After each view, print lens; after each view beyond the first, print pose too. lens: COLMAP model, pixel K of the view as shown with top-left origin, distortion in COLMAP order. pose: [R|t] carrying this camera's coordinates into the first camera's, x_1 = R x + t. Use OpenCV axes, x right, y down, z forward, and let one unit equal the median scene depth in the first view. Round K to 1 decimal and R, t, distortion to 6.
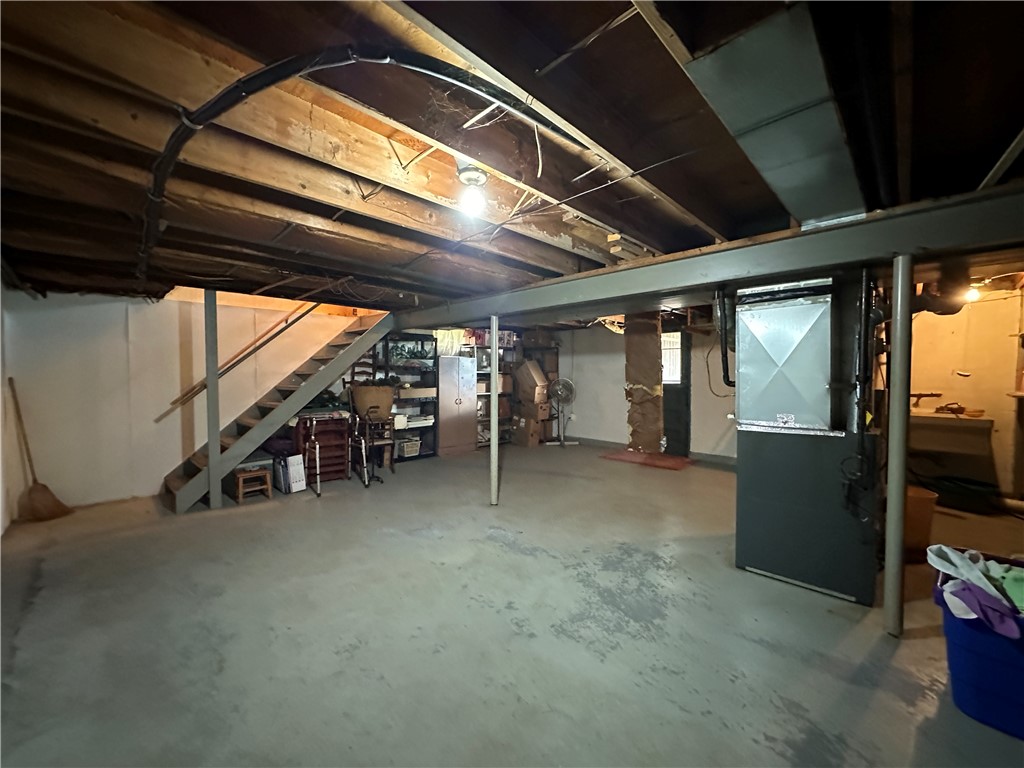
lens RADIAL K [[406.7, 0, 512.5], [0, 406.7, 385.5], [0, 0, 1]] dist [-0.007798, -0.000081]
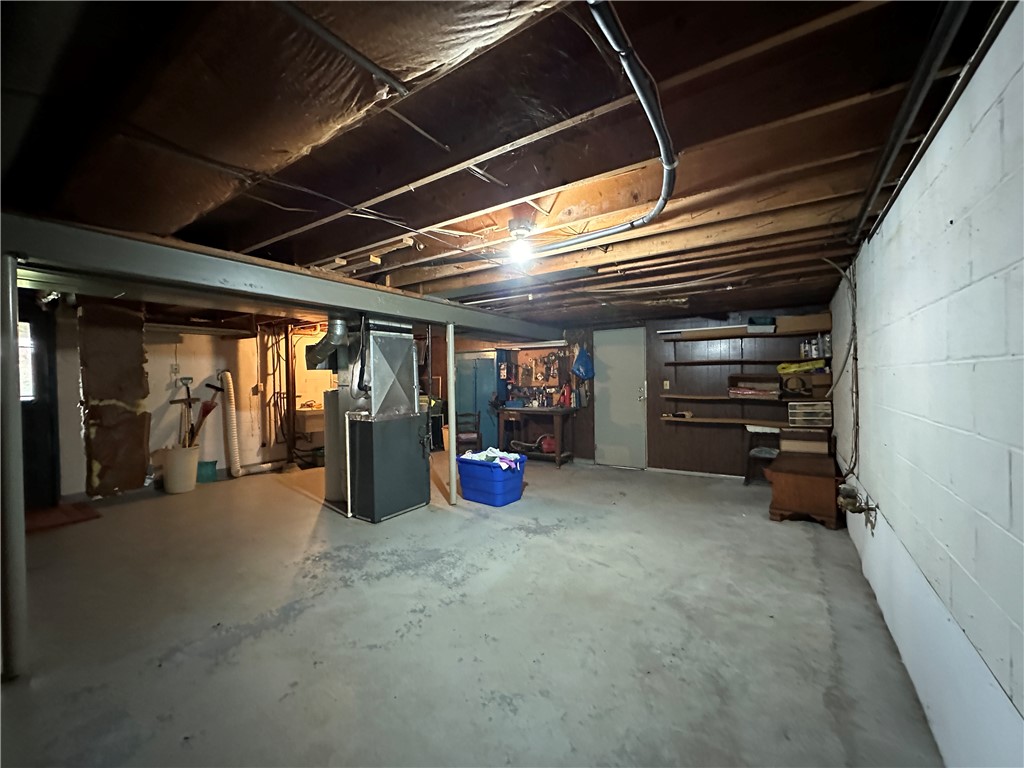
lens RADIAL K [[406.7, 0, 512.0], [0, 406.7, 381.4], [0, 0, 1]] dist [-0.007798, -0.000081]
pose [[-0.188695, -0.002610, 0.982032, -0.976521], [0.040923, 0.999107, 0.010518, -0.025182], [-0.981183, 0.042173, -0.188420, 0.884693]]
